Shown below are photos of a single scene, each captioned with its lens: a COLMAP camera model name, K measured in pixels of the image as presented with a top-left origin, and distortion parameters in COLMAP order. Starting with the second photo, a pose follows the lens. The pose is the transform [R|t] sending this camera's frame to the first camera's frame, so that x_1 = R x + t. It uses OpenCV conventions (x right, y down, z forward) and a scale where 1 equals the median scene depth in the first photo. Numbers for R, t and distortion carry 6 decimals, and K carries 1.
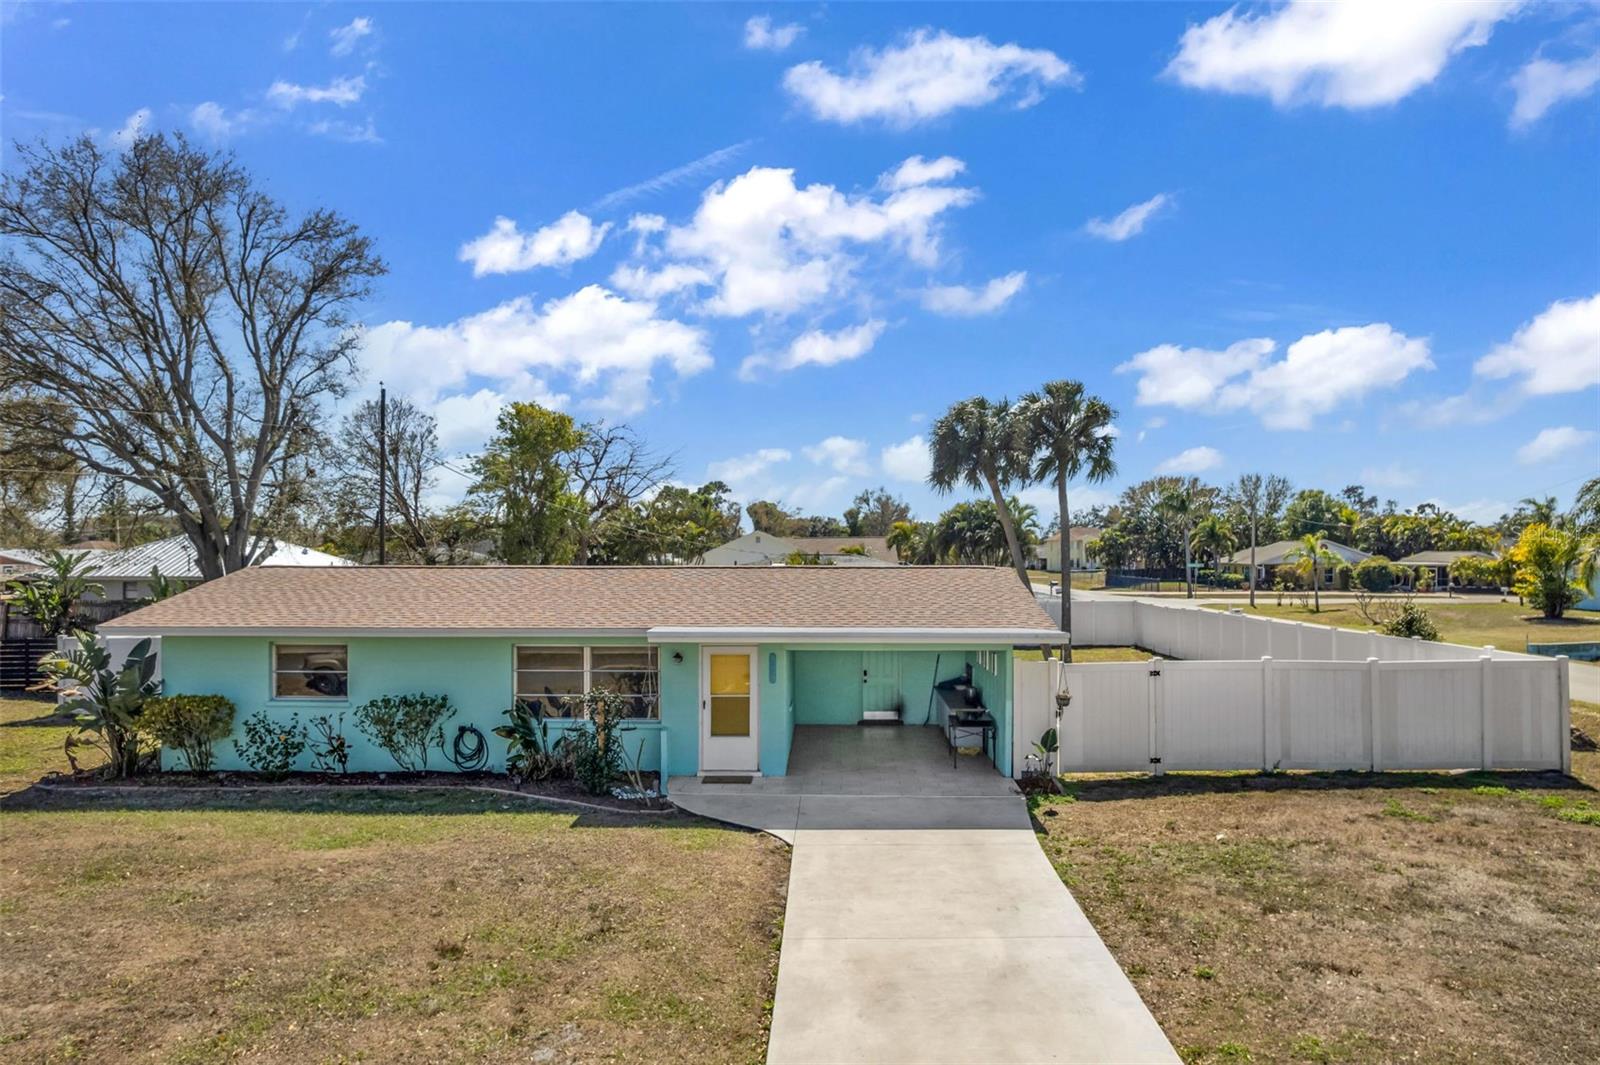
lens RADIAL K [[1029.7, 0, 810.1], [0, 1029.7, 548.8], [0, 0, 1]] dist [-0.083729, 0.075381]
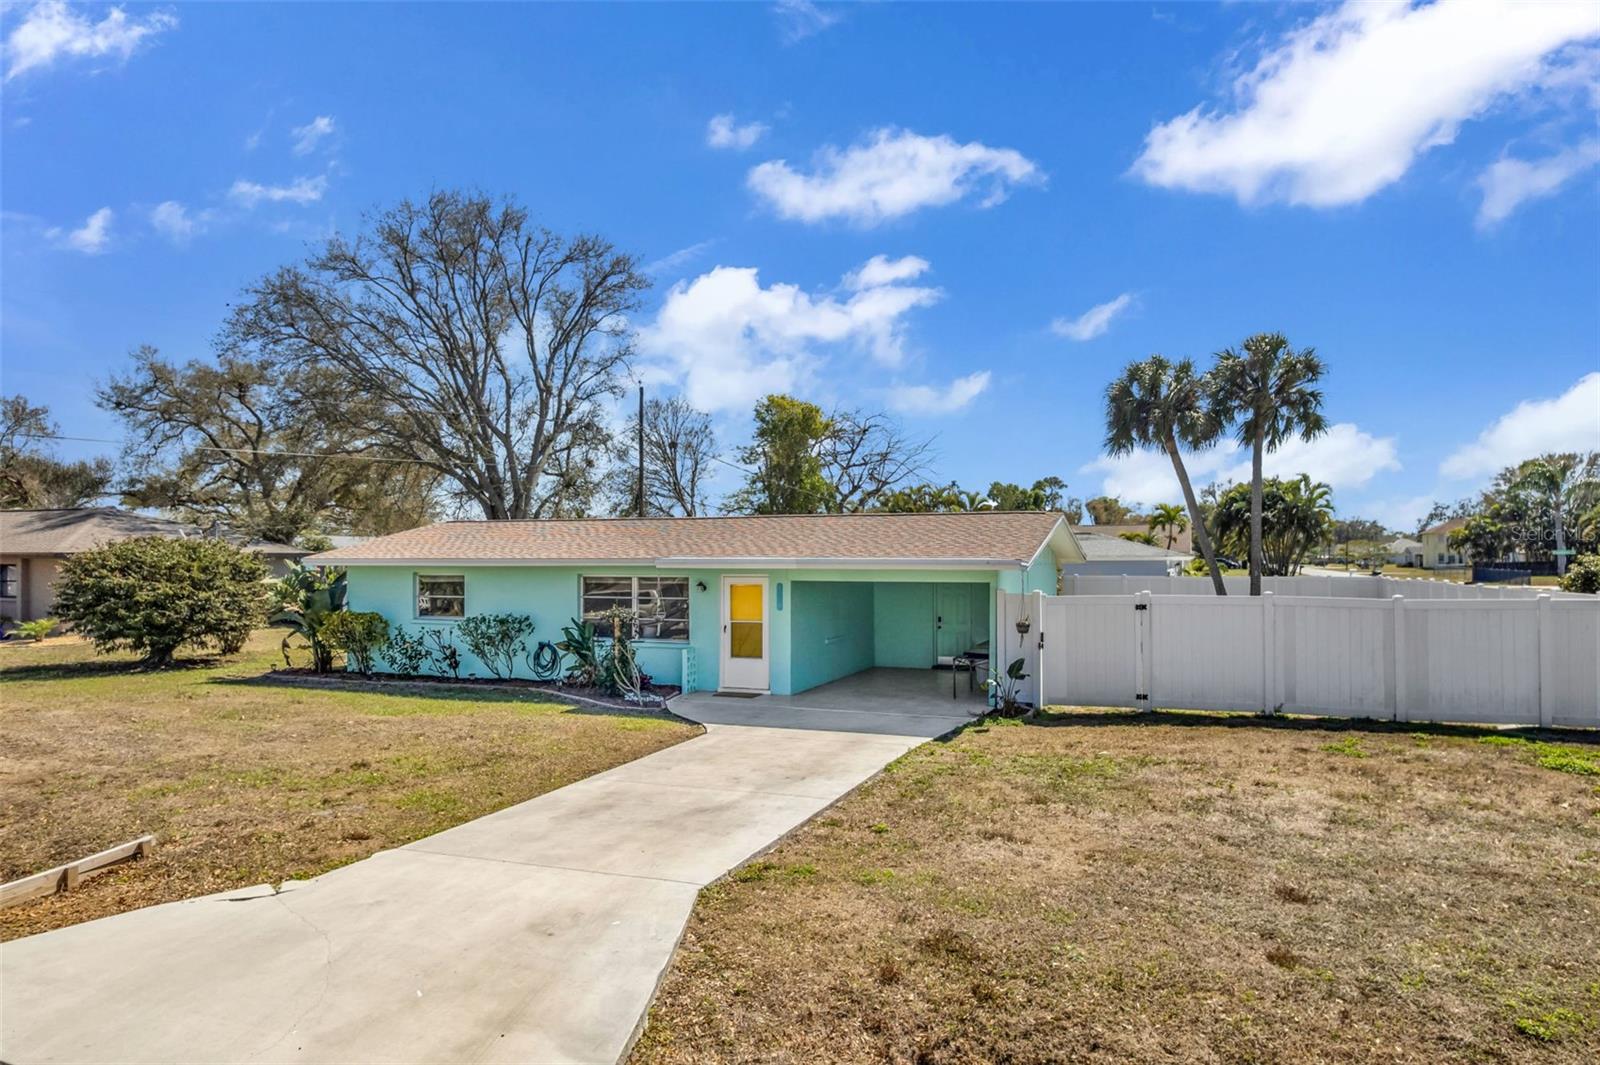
lens RADIAL K [[1029.7, 0, 810.1], [0, 1029.7, 548.8], [0, 0, 1]] dist [-0.083729, 0.075381]
pose [[0.938349, -0.003081, -0.345675, 0.346663], [0.002206, 0.999993, -0.002924, 0.062681], [0.345681, 0.001981, 0.938350, -0.022575]]
